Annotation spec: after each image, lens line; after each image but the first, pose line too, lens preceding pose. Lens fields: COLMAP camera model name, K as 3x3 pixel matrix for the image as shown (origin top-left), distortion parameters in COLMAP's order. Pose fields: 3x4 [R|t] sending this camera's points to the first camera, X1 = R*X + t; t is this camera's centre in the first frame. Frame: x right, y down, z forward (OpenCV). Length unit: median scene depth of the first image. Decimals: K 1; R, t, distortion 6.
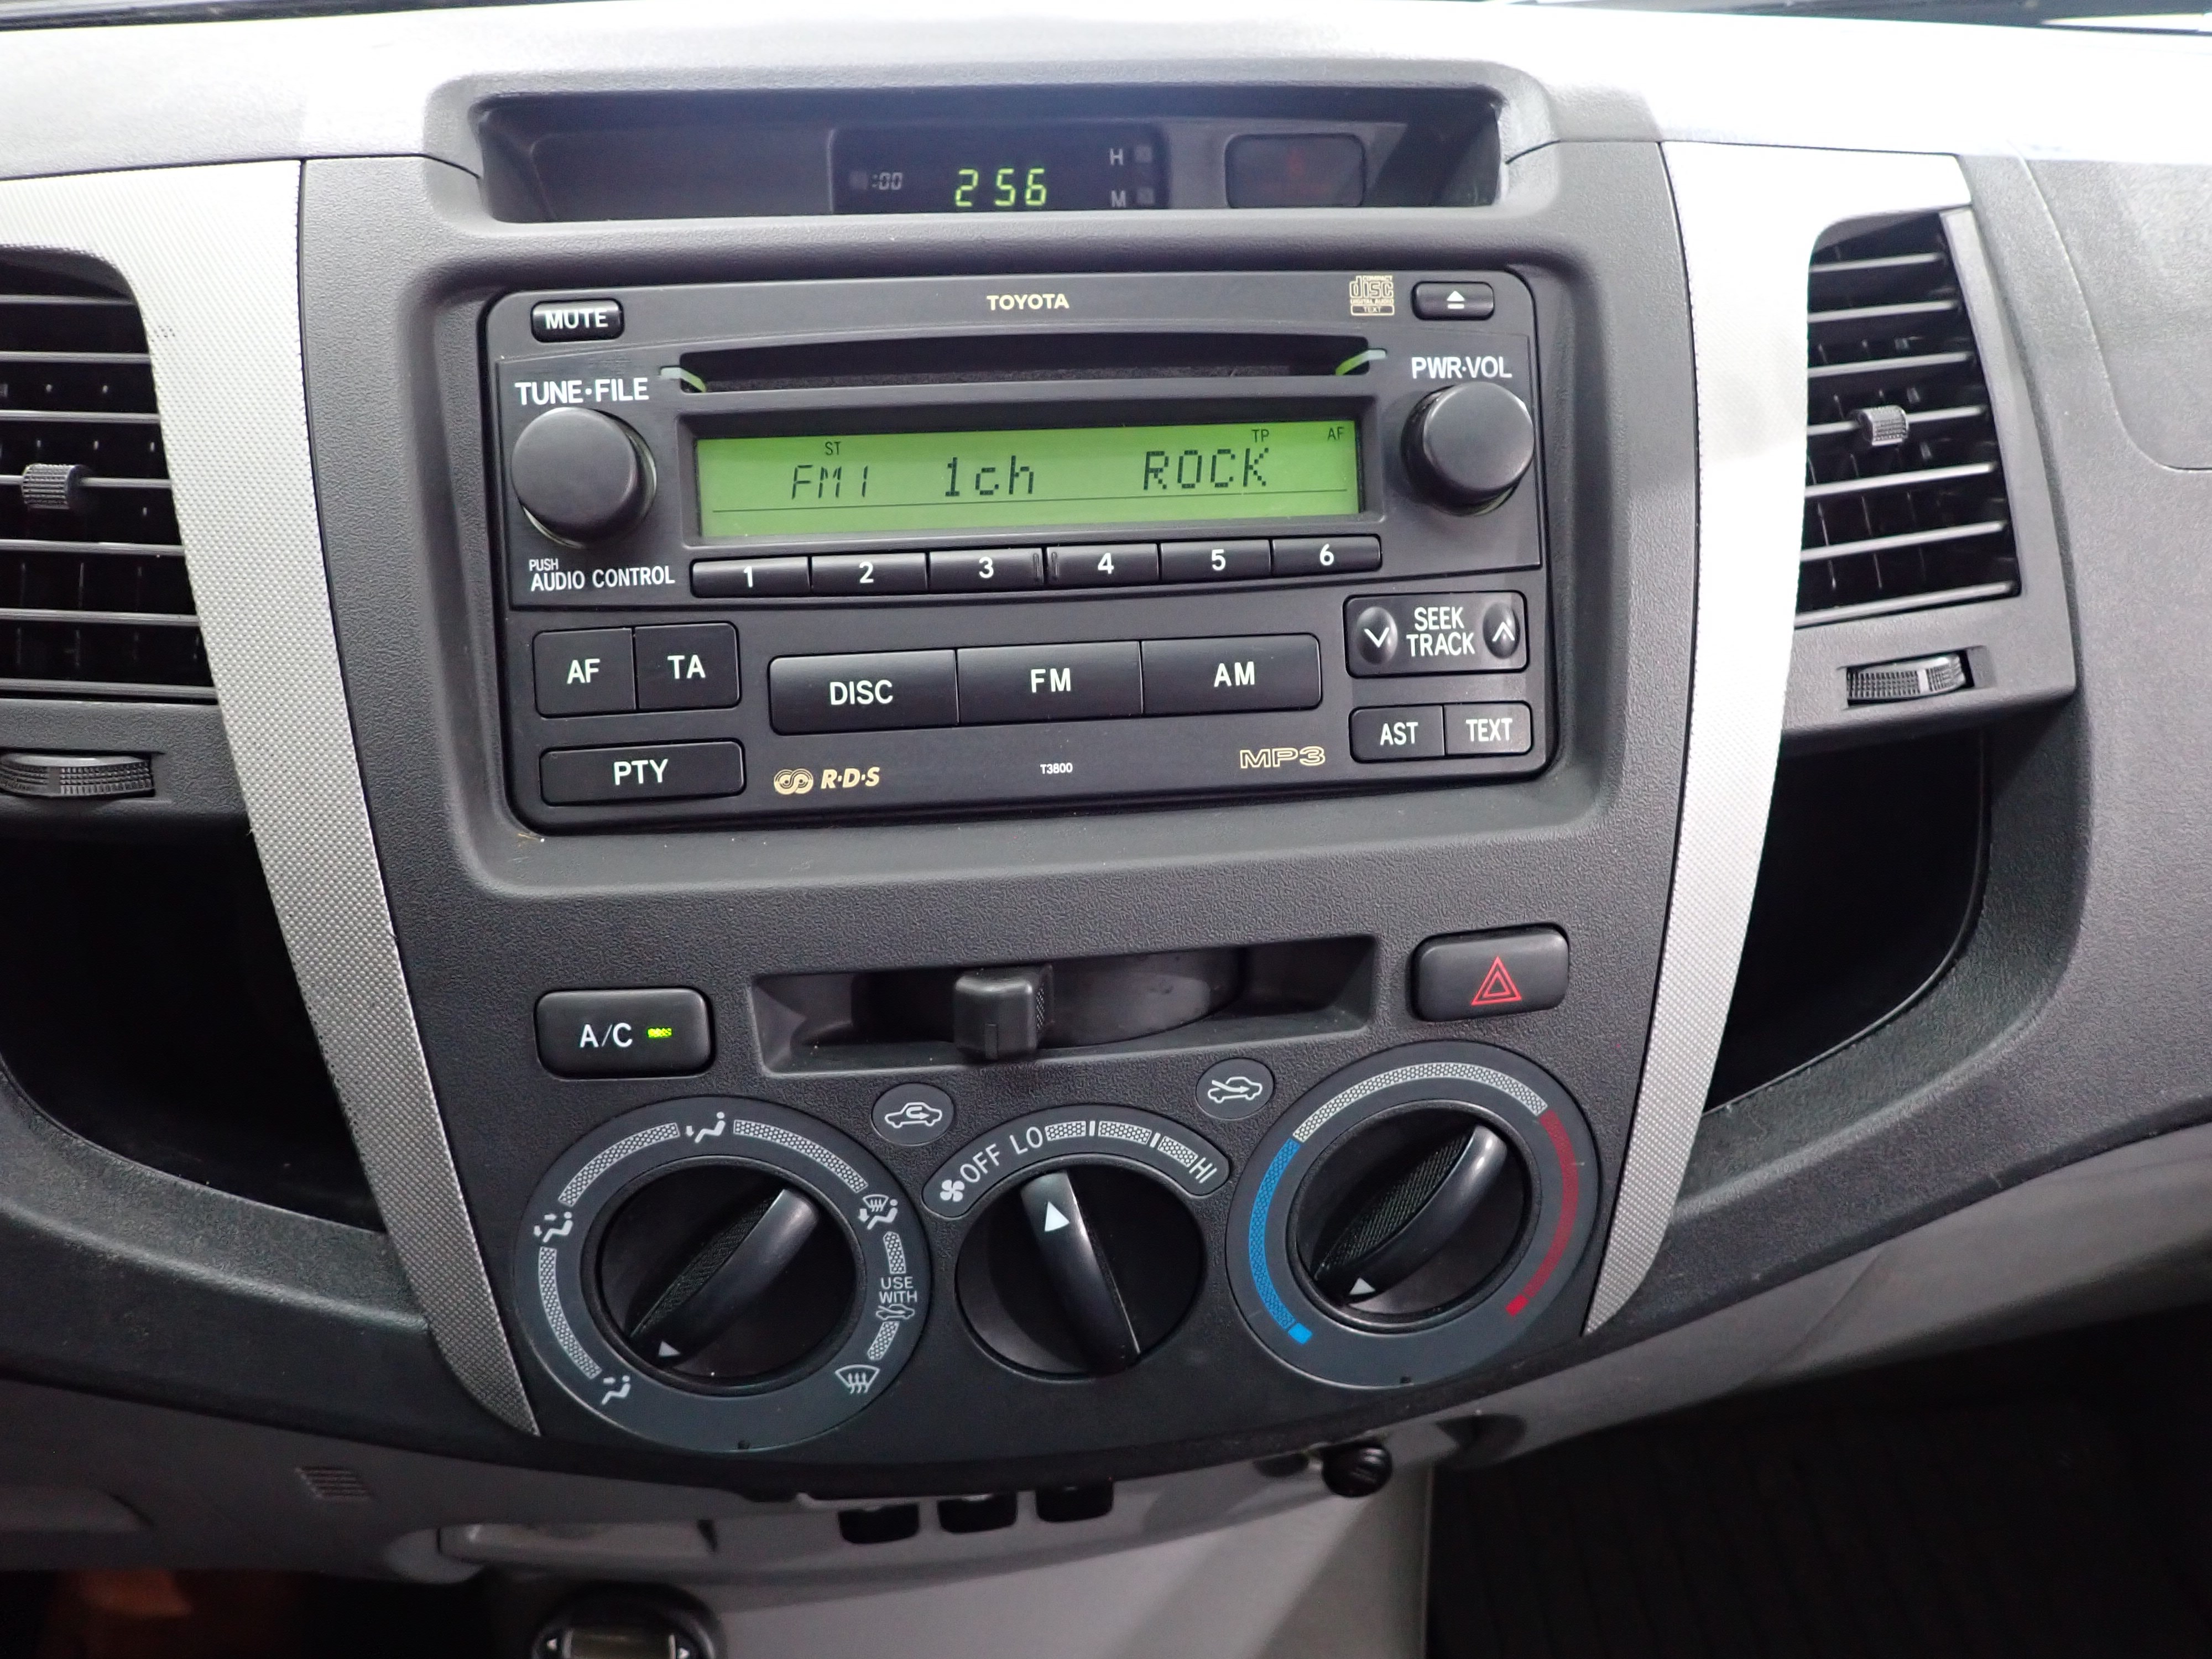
lens RADIAL K [[1638.7, 0, 1119.7], [0, 1638.7, 840.3], [0, 0, 1]] dist [-0.009937, -0.001501]
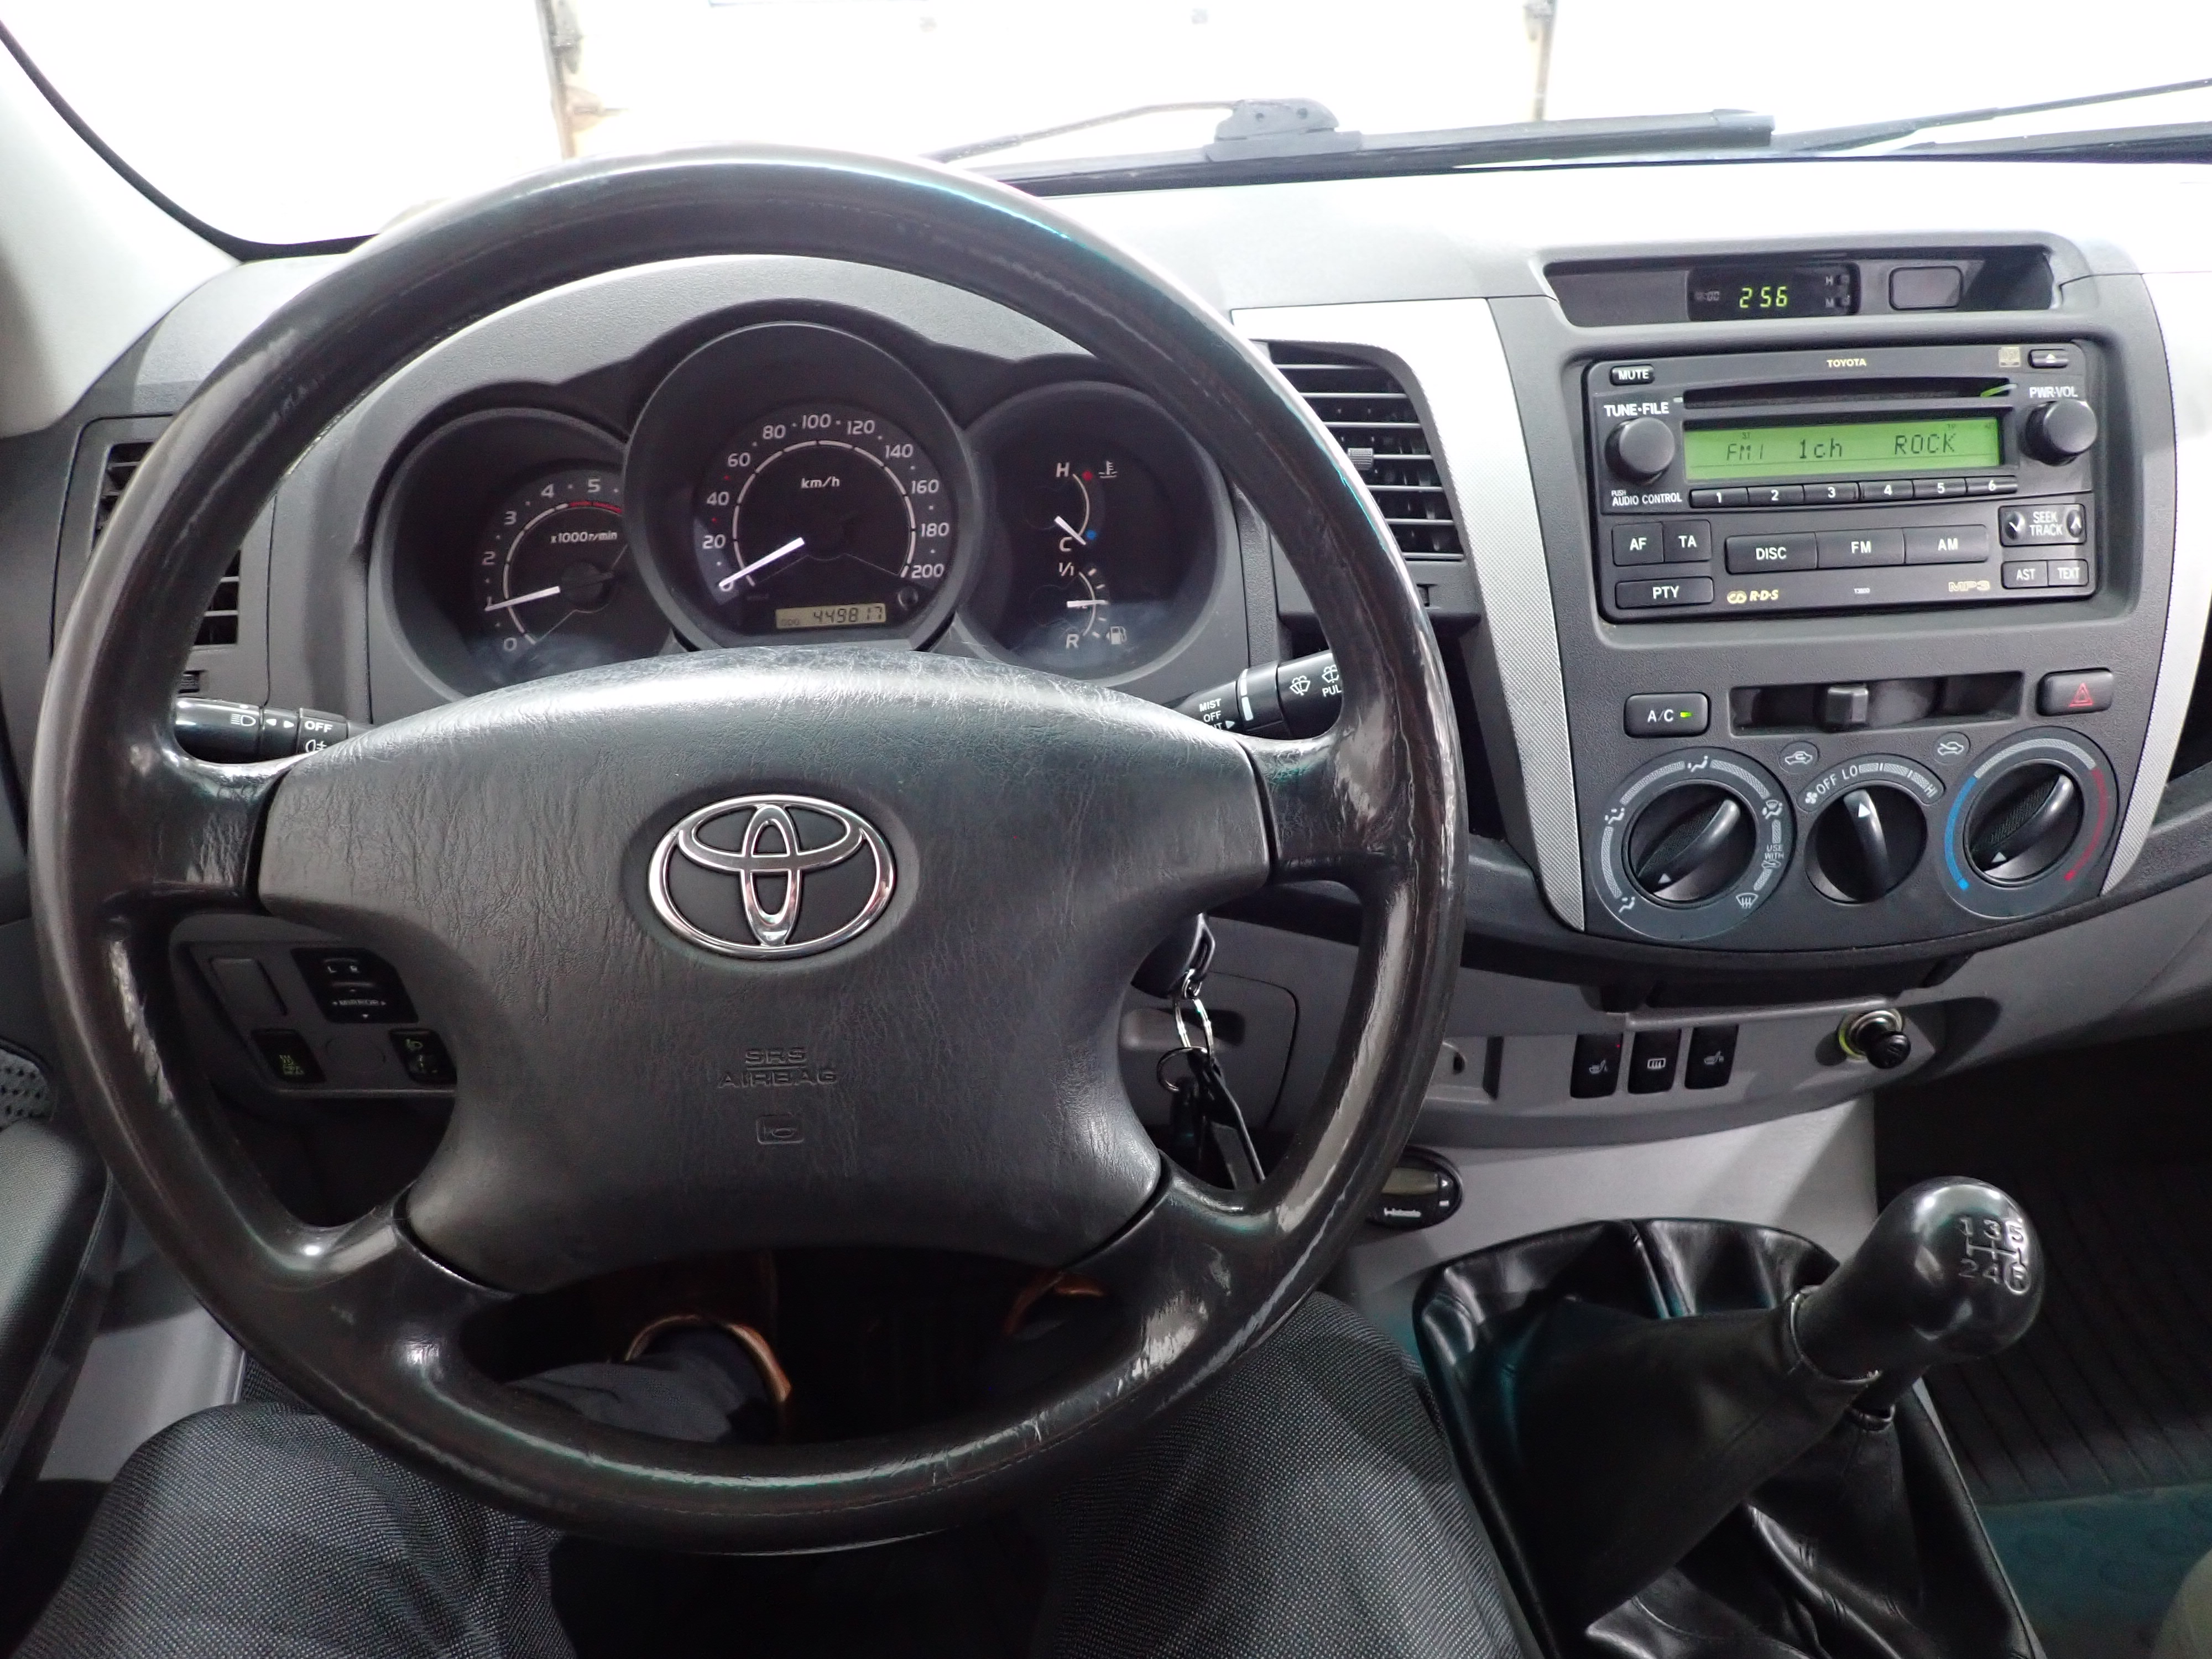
lens RADIAL K [[1638.7, 0, 1092.4], [0, 1638.7, 818.8], [0, 0, 1]] dist [-0.009937, -0.001501]
pose [[0.998648, -0.002334, -0.051932, -0.873543], [0.001667, 0.999915, -0.012895, 0.259689], [0.051957, 0.012791, 0.998567, -1.058081]]
